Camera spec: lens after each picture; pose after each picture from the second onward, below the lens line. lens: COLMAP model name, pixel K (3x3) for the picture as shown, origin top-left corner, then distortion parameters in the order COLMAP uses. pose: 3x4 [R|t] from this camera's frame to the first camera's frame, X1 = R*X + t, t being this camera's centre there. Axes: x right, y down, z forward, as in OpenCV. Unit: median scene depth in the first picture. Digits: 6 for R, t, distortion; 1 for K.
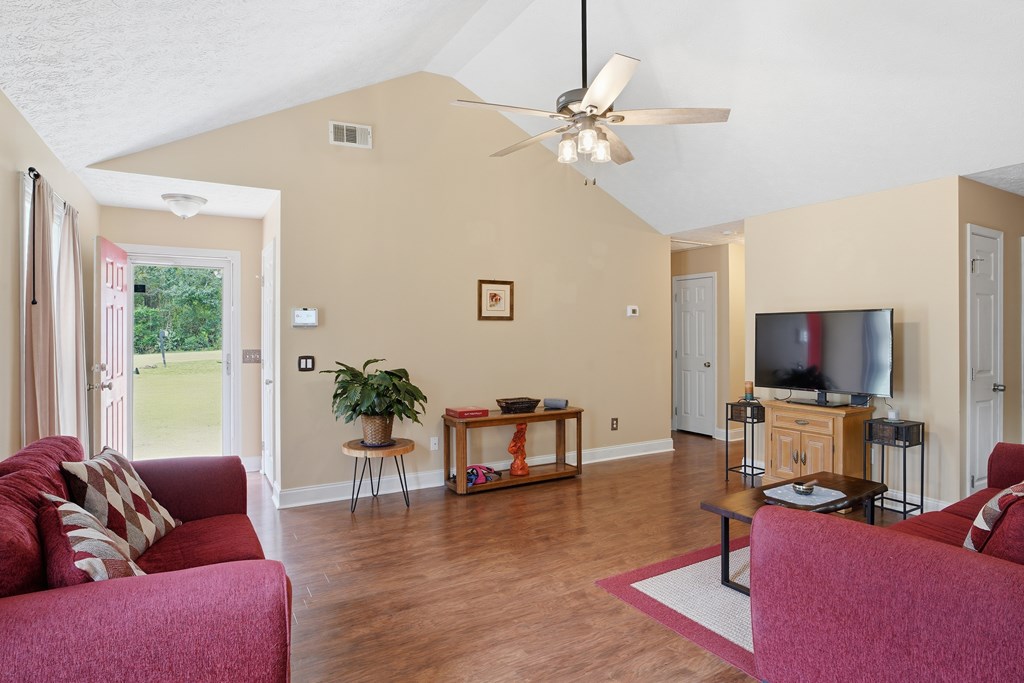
lens RADIAL K [[556.6, 0, 512.8], [0, 556.6, 332.9], [0, 0, 1]] dist [-0.051457, 0.021425]
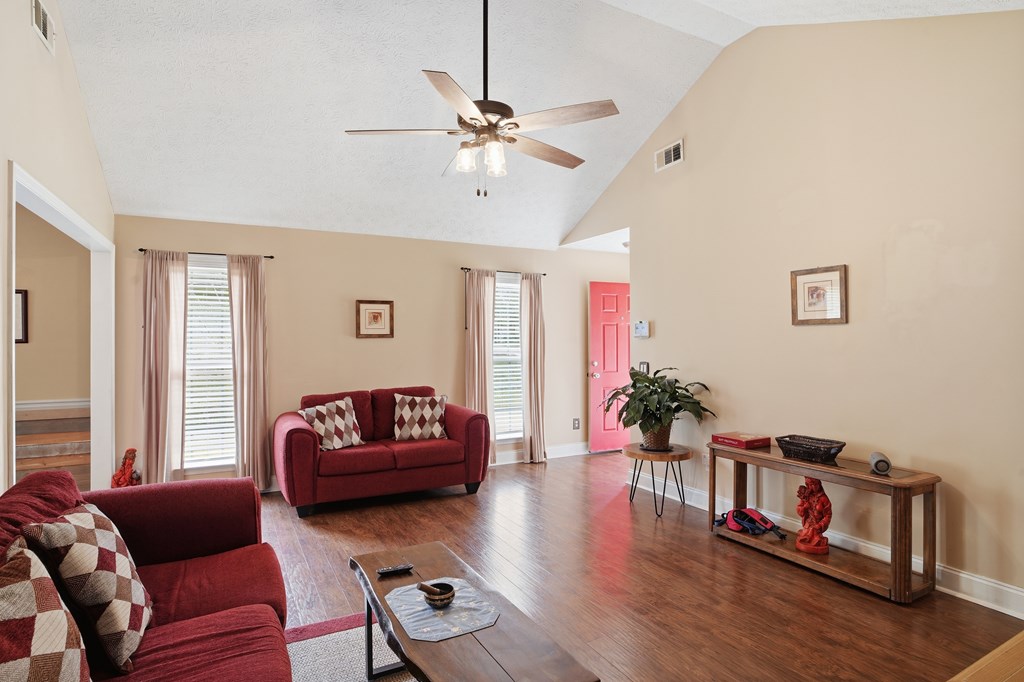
lens RADIAL K [[556.6, 0, 514.0], [0, 556.6, 347.0], [0, 0, 1]] dist [-0.051457, 0.021425]
pose [[0.006724, 0.015657, -0.999855, 0.686910], [0.008973, 0.999836, 0.015717, -0.007982], [0.999937, -0.009078, 0.006583, 0.613744]]
